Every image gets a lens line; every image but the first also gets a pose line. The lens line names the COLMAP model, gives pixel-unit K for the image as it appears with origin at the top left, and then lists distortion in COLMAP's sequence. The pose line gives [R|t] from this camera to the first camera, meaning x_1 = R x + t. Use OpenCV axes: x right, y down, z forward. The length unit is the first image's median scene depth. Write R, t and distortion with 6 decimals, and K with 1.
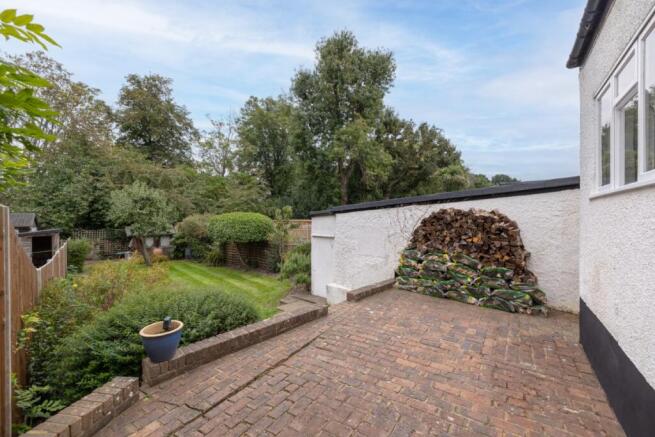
lens RADIAL K [[274.4, 0, 328.4], [0, 274.4, 219.2], [0, 0, 1]] dist [0.001440, 0.000598]
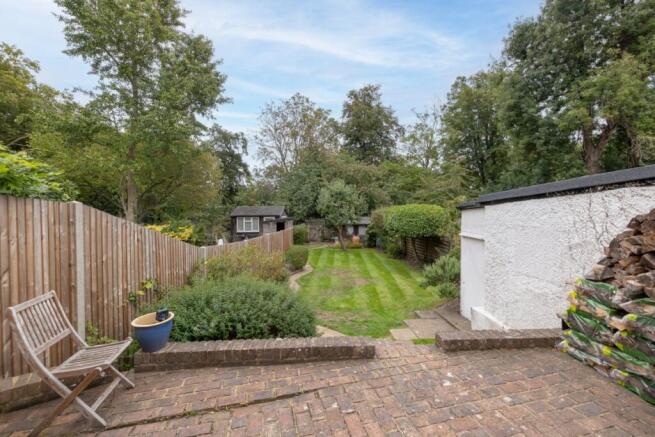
lens RADIAL K [[274.4, 0, 327.2], [0, 274.4, 212.5], [0, 0, 1]] dist [0.001440, 0.000598]
pose [[0.735267, 0.012428, -0.677663, 0.090165], [-0.008867, 0.999923, 0.008718, -0.002505], [0.677719, -0.000401, 0.735321, 0.109806]]
